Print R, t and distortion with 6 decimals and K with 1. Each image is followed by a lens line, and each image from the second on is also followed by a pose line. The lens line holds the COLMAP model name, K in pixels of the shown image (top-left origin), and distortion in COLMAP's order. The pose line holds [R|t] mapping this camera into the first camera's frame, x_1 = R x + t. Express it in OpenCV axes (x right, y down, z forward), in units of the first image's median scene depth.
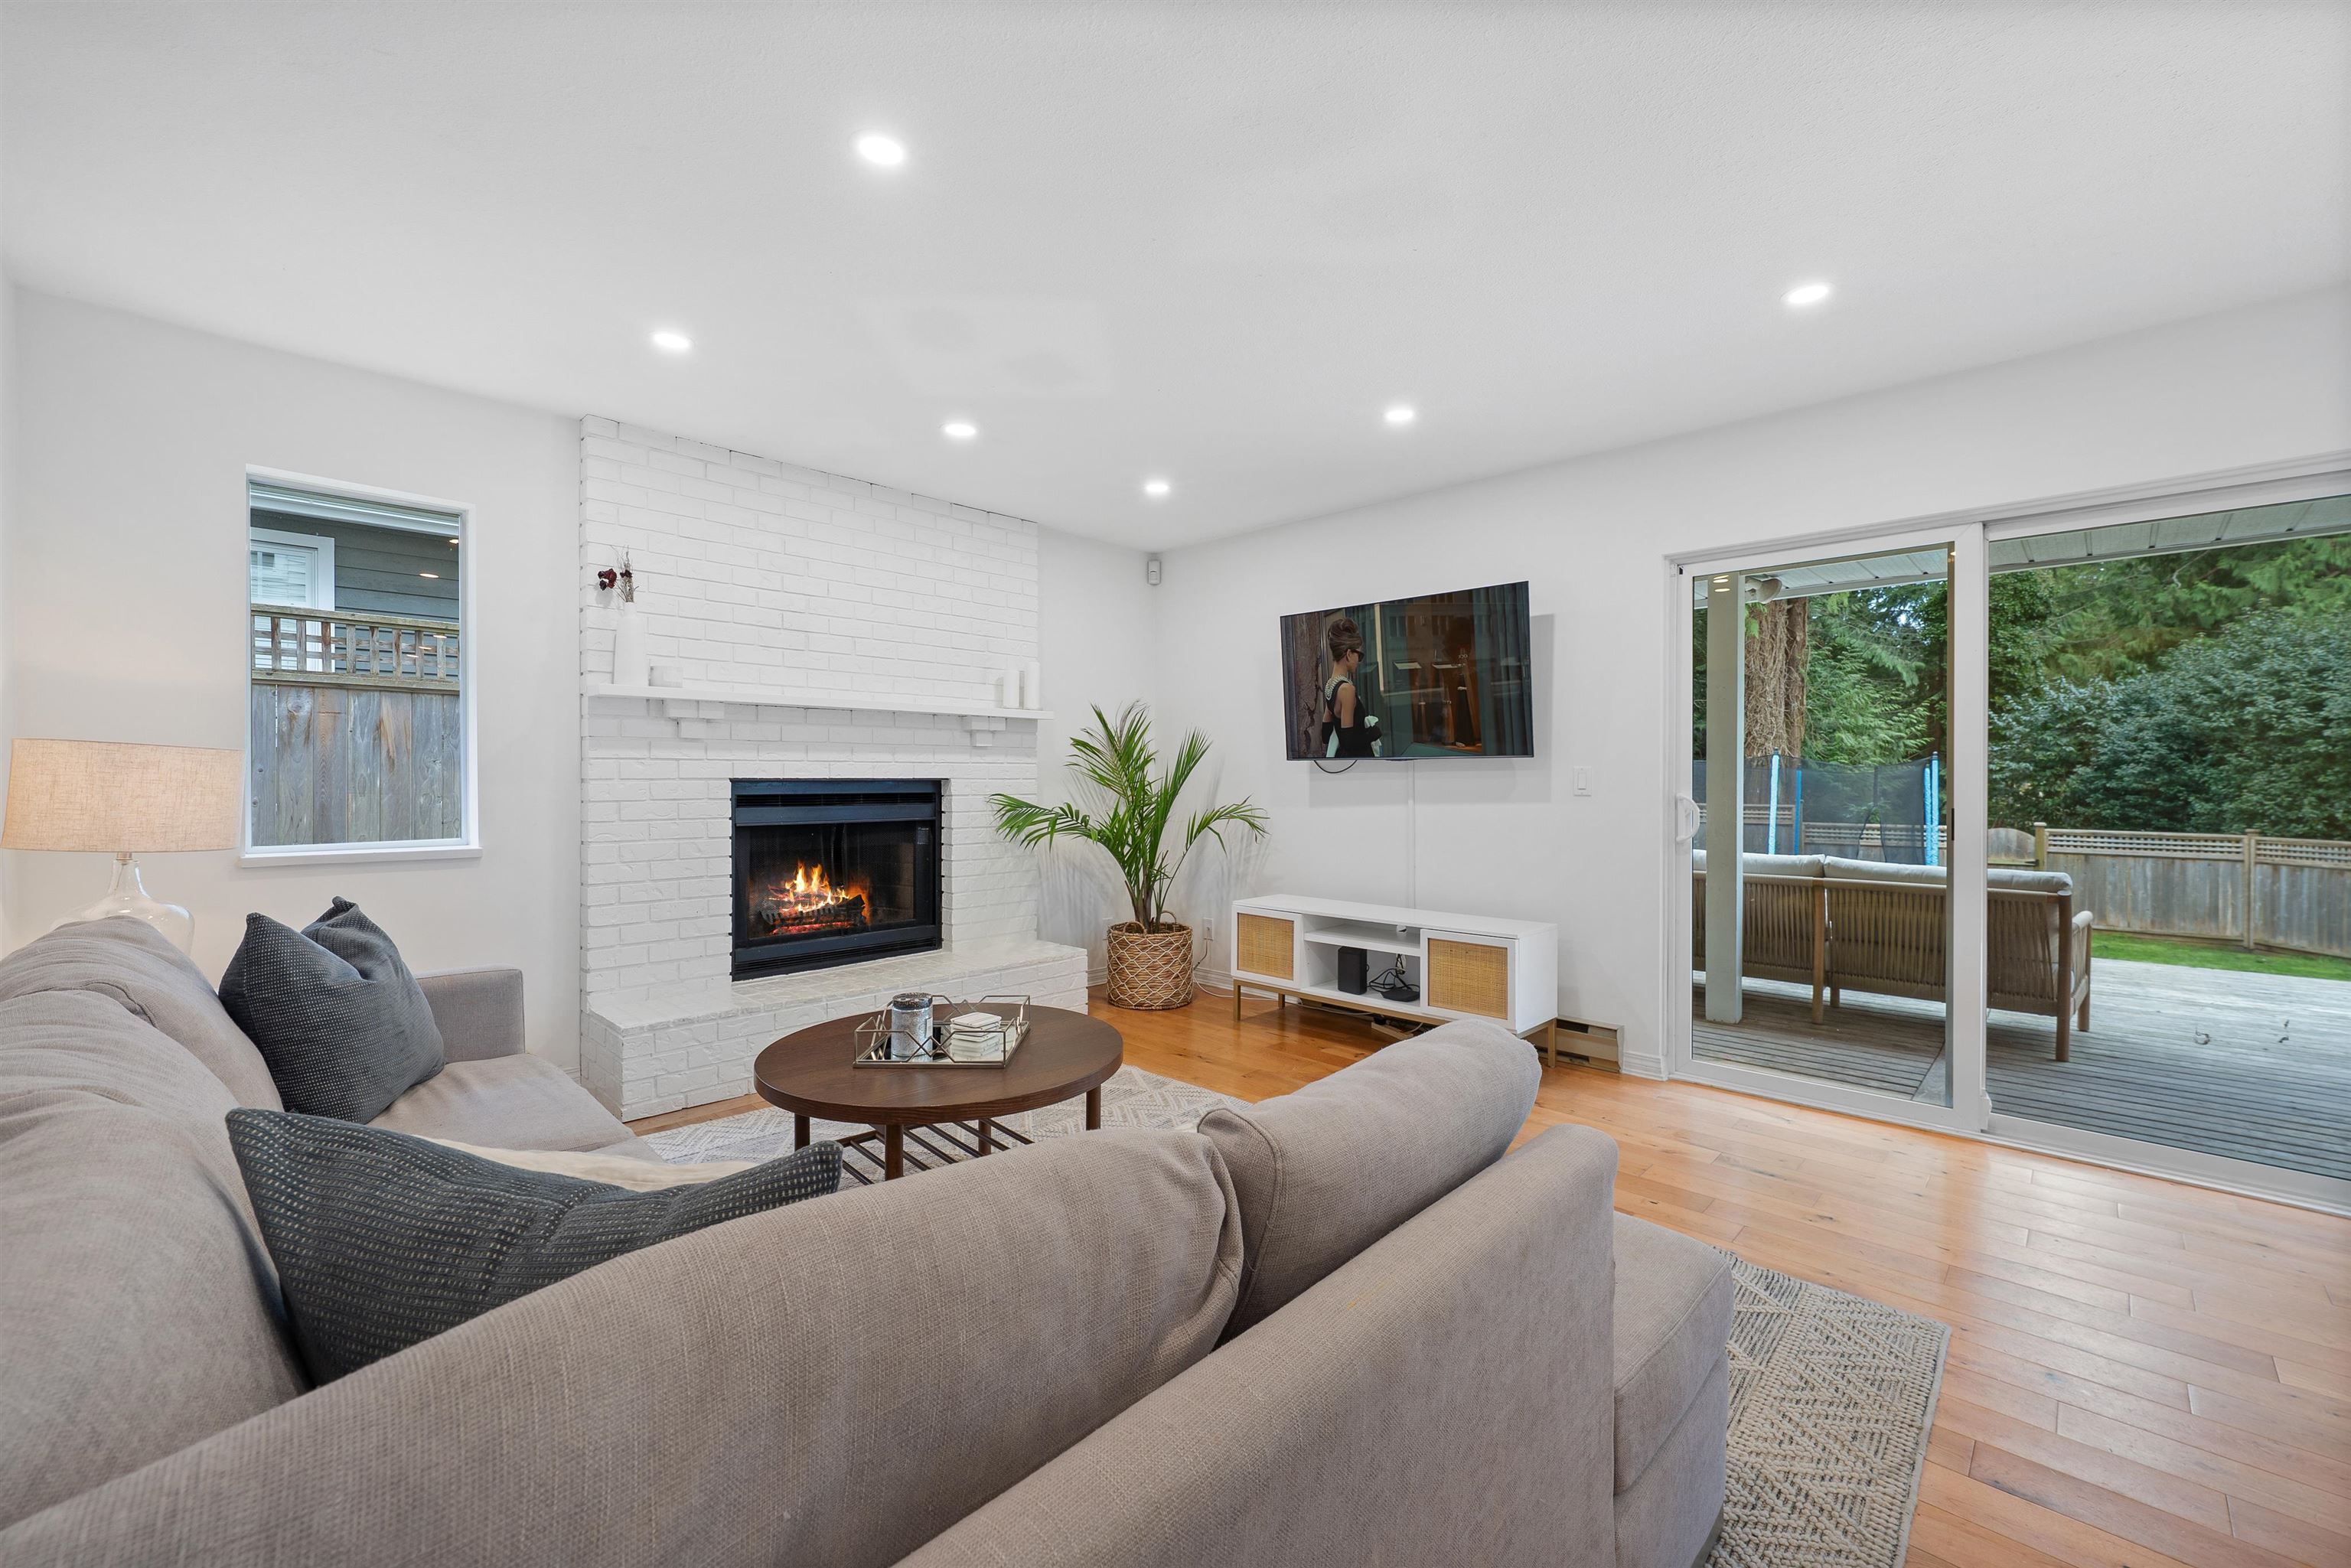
lens RADIAL K [[928.9, 0, 1181.5], [0, 928.9, 783.6], [0, 0, 1]] dist [-0.005699, 0.001322]
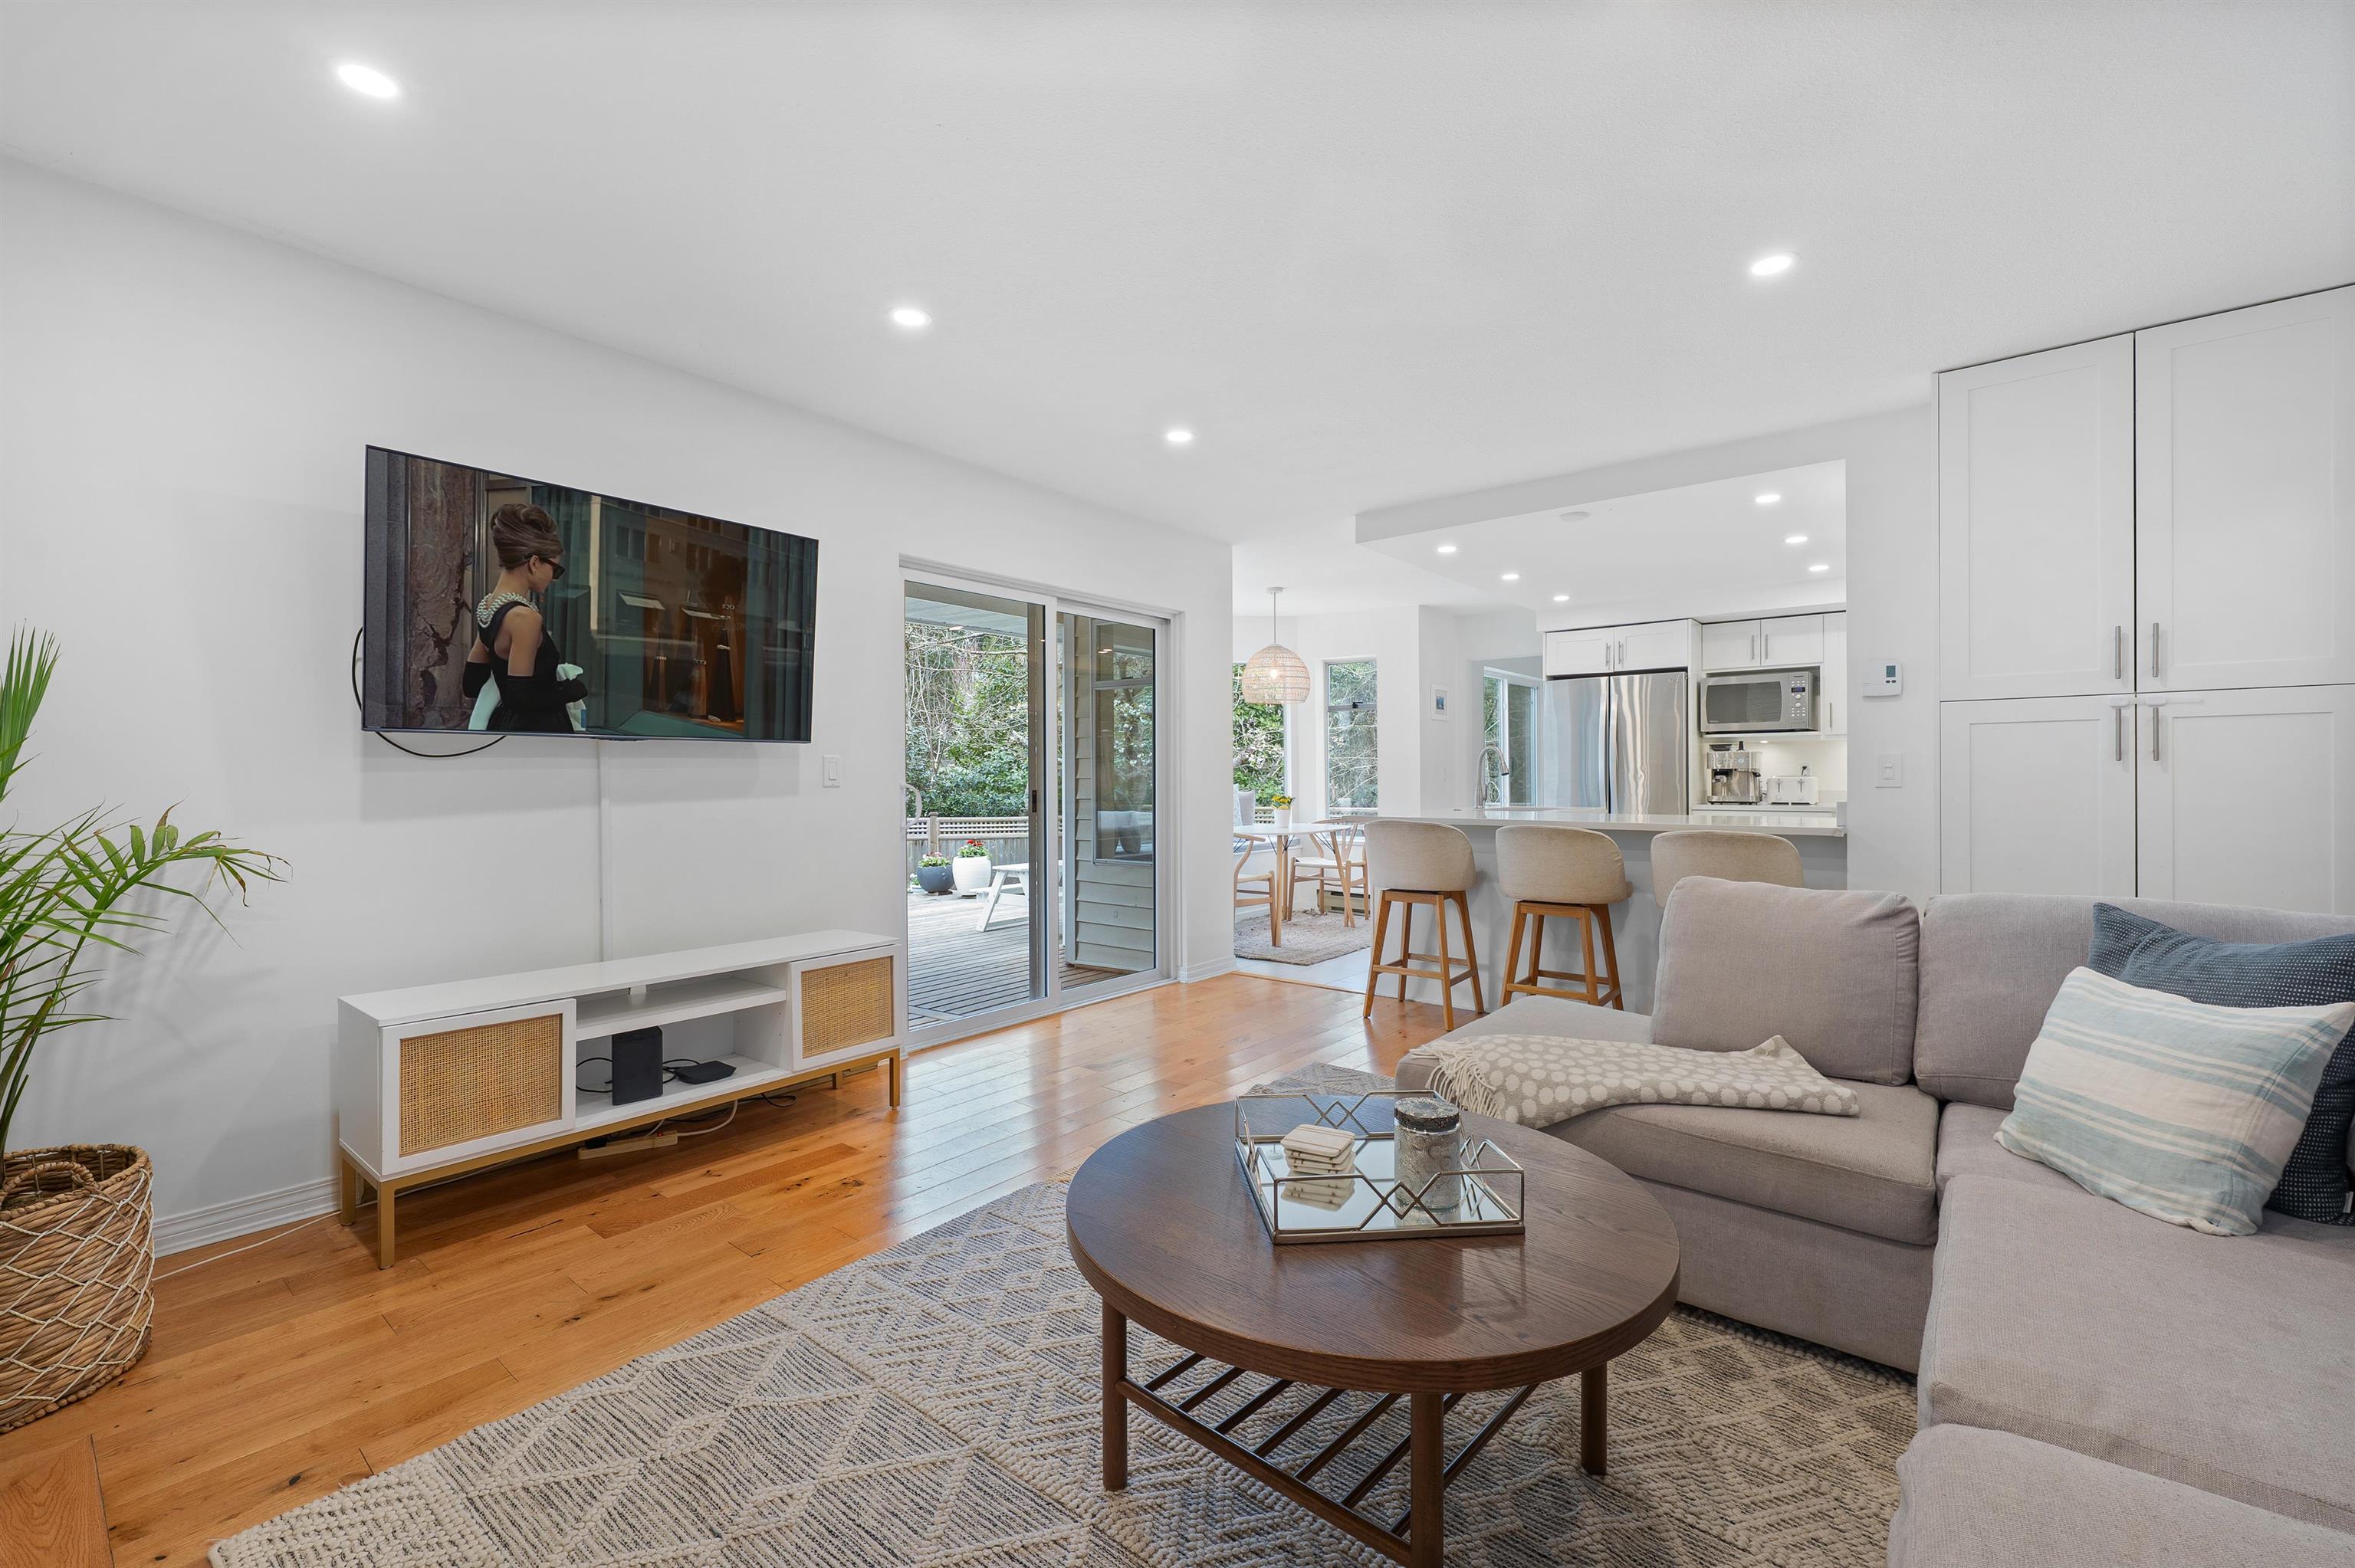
lens RADIAL K [[980.1, 0, 1166.4], [0, 980.1, 786.5], [0, 0, 1]] dist [-0.007802, 0.001518]
pose [[-0.072262, -0.012457, 0.997308, -0.502909], [0.007549, 0.999887, 0.013036, 0.005710], [-0.997357, 0.008470, -0.072160, 0.635269]]
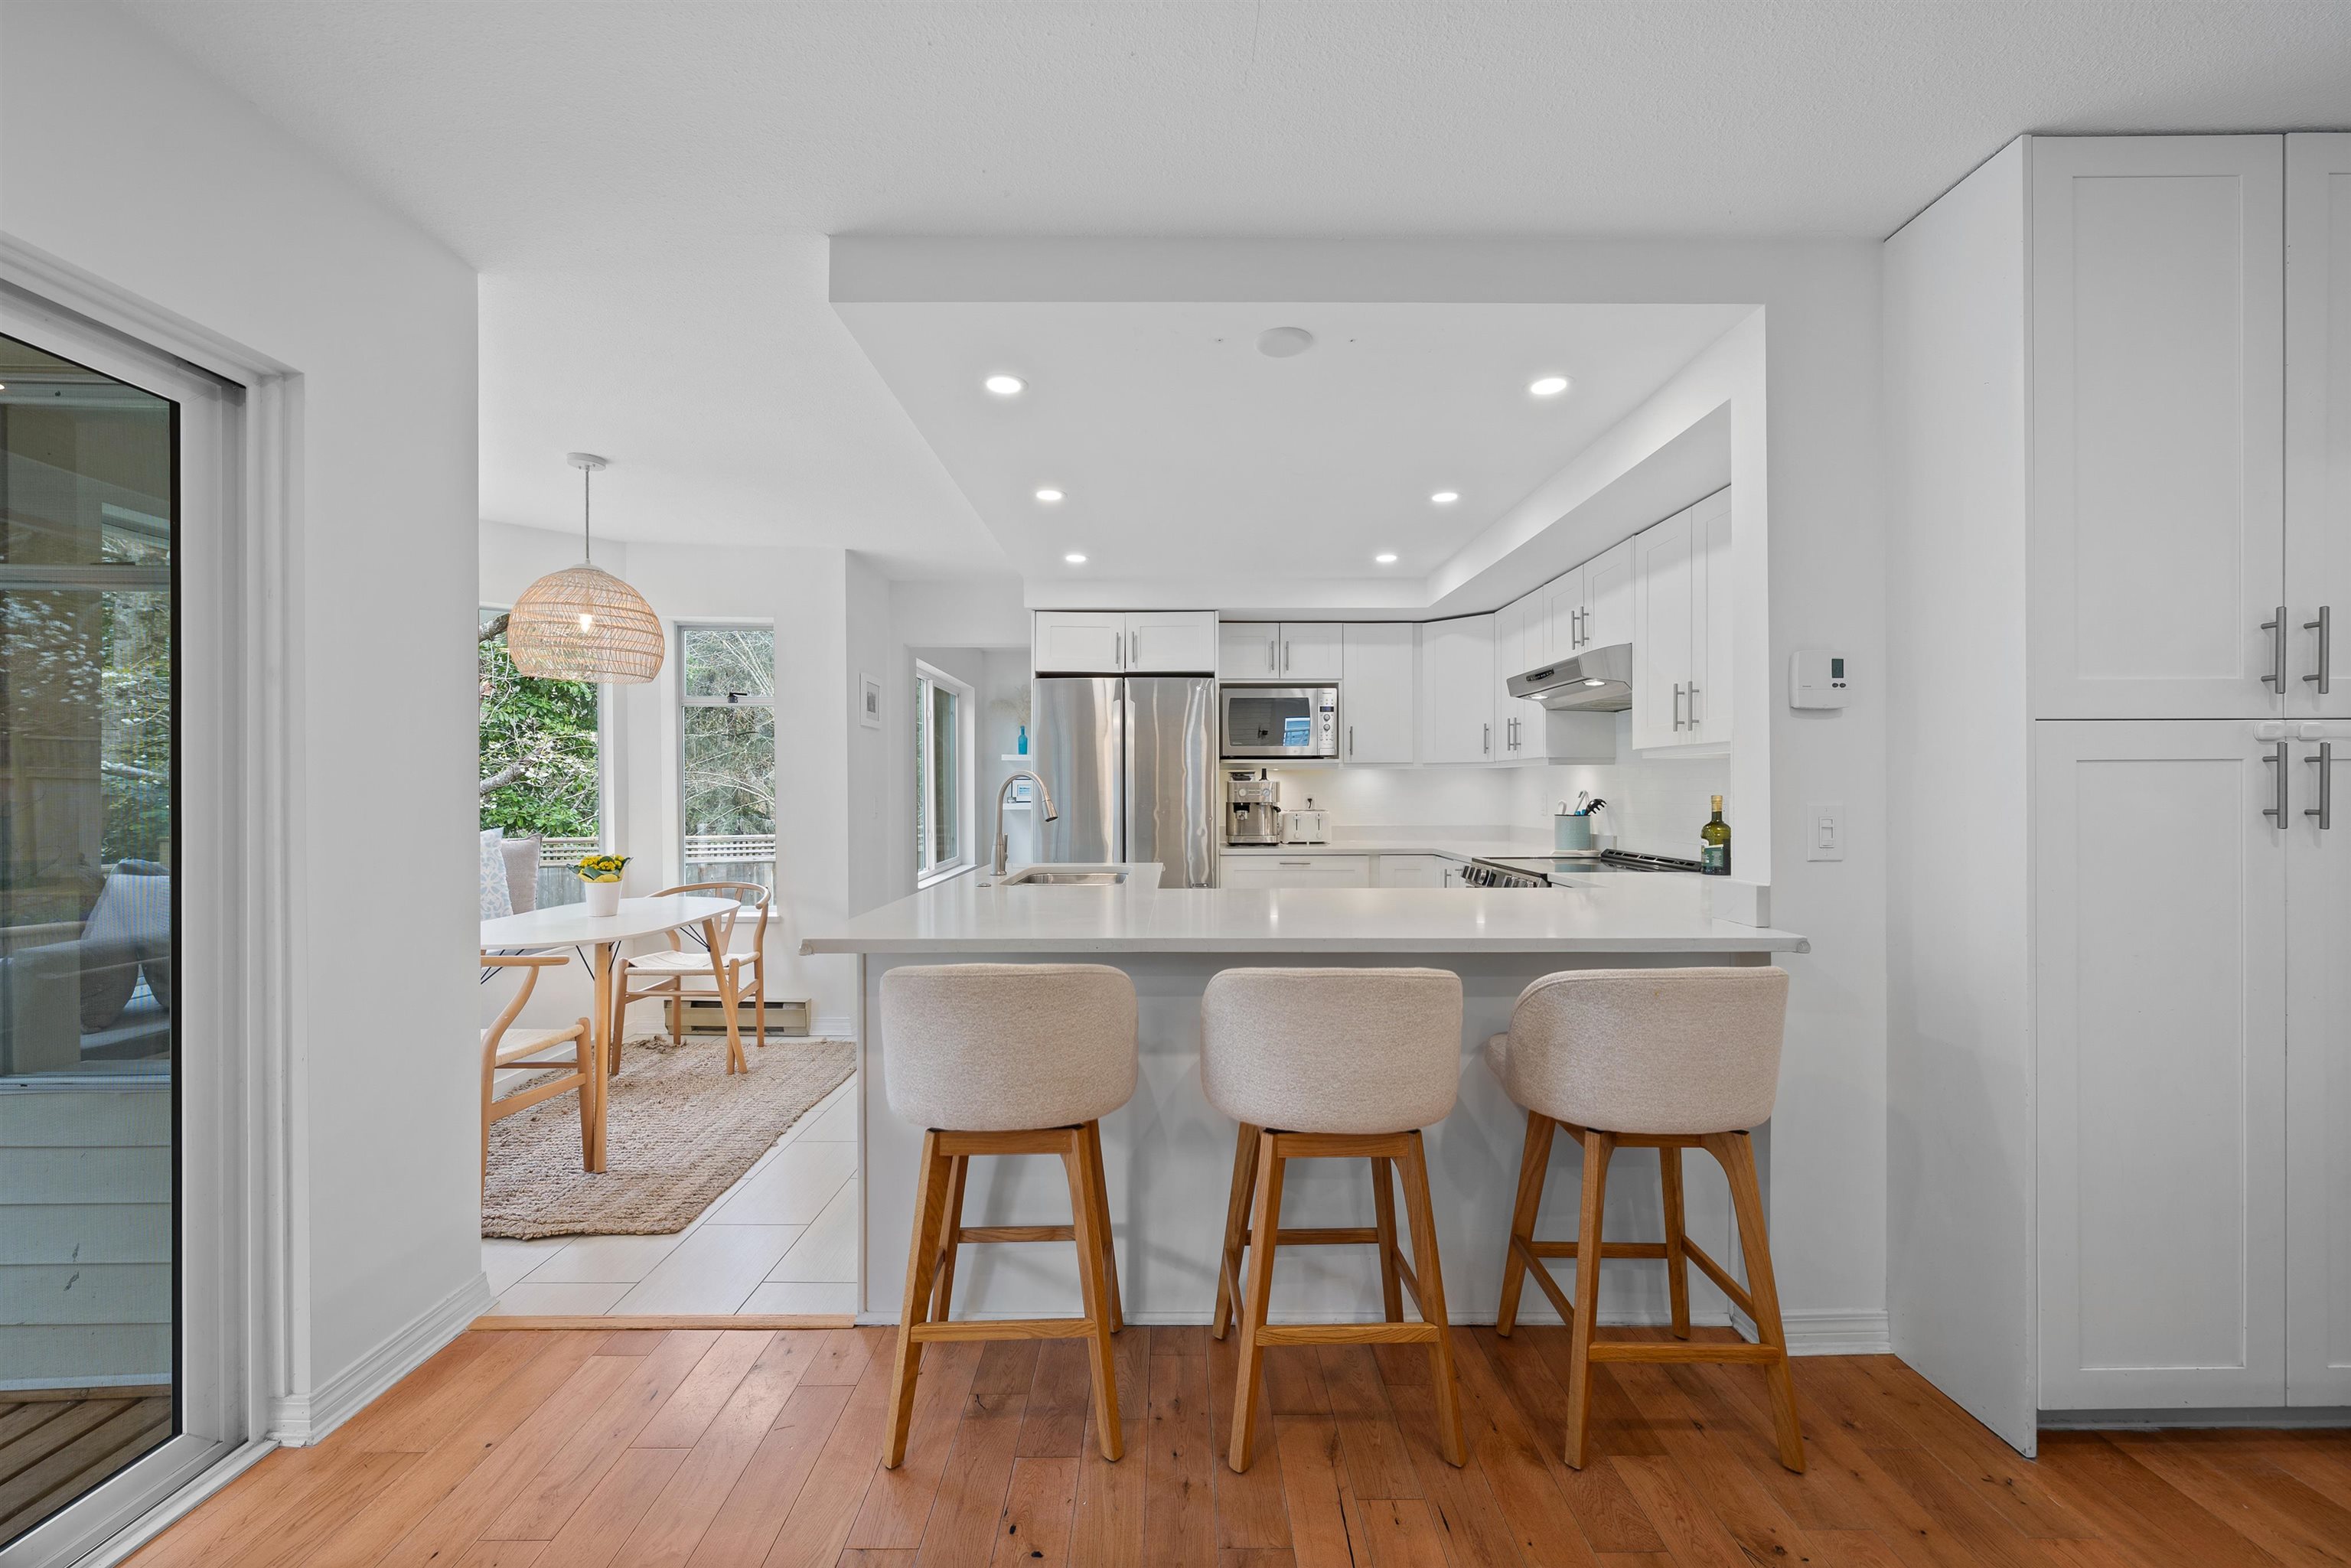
lens RADIAL K [[928.9, 0, 1191.1], [0, 928.9, 793.3], [0, 0, 1]] dist [-0.005699, 0.001322]
pose [[-0.702900, -0.005059, 0.711271, 0.138101], [0.001253, 0.999964, 0.008351, -0.015509], [-0.711288, 0.006762, -0.702868, 0.534785]]
